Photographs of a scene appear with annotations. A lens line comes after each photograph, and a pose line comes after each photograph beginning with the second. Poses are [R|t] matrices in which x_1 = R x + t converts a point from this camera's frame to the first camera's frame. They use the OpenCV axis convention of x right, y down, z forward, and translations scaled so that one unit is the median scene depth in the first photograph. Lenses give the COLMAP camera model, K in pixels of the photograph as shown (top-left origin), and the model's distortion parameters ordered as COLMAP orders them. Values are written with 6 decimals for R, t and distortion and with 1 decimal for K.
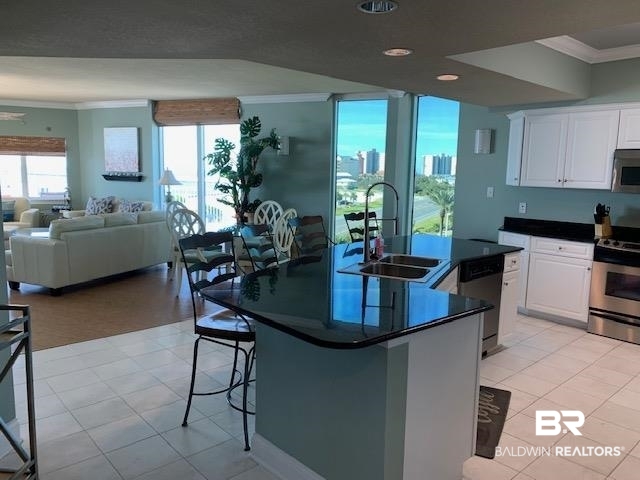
lens RADIAL K [[490.9, 0, 325.8], [0, 490.9, 241.5], [0, 0, 1]] dist [0.022028, -0.024457]
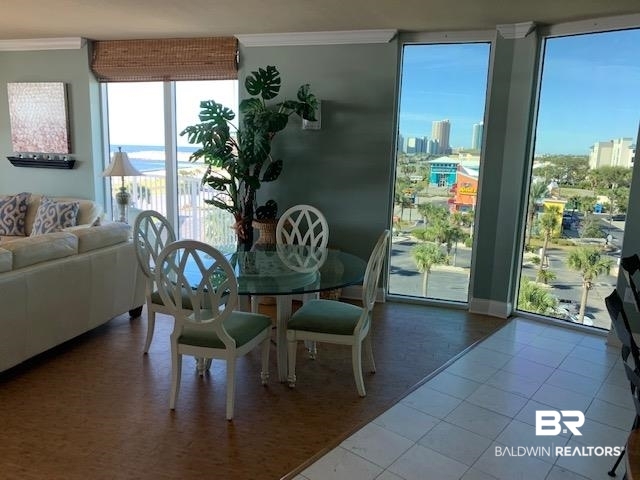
lens RADIAL K [[490.9, 0, 324.5], [0, 490.9, 241.8], [0, 0, 1]] dist [0.022028, -0.024457]
pose [[0.991272, -0.016244, 0.130825, -0.150847], [0.010228, 0.998865, 0.046521, -0.058798], [-0.131432, -0.044777, 0.990313, 0.350558]]
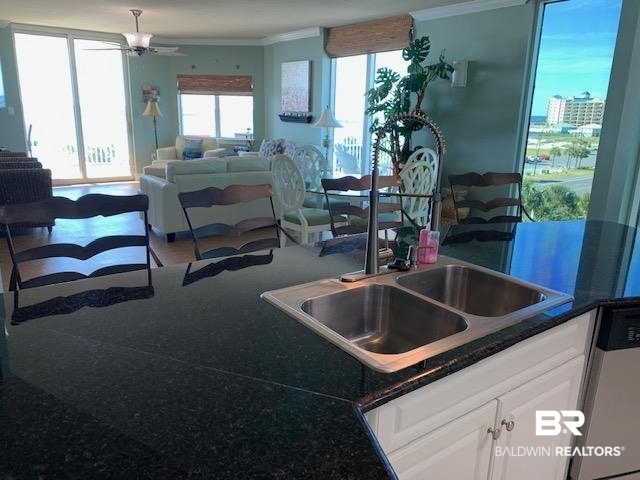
lens RADIAL K [[490.9, 0, 321.9], [0, 490.9, 244.0], [0, 0, 1]] dist [0.022028, -0.024457]
pose [[0.873201, 0.127679, -0.470339, 0.111418], [-0.074175, 0.988647, 0.130672, -0.021820], [0.481683, -0.079215, 0.872758, 0.218145]]
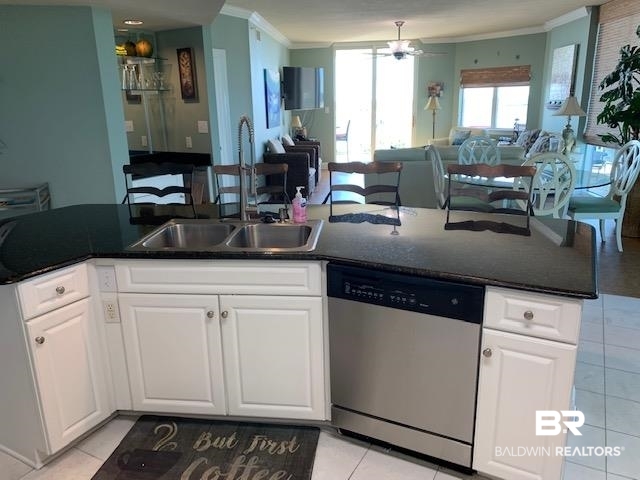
lens RADIAL K [[490.9, 0, 318.1], [0, 490.9, 239.7], [0, 0, 1]] dist [0.022028, -0.024457]
pose [[0.318942, 0.230077, -0.919424, 0.347567], [-0.103328, 0.972746, 0.207576, -0.042582], [0.942125, 0.028798, 0.334023, 0.351281]]
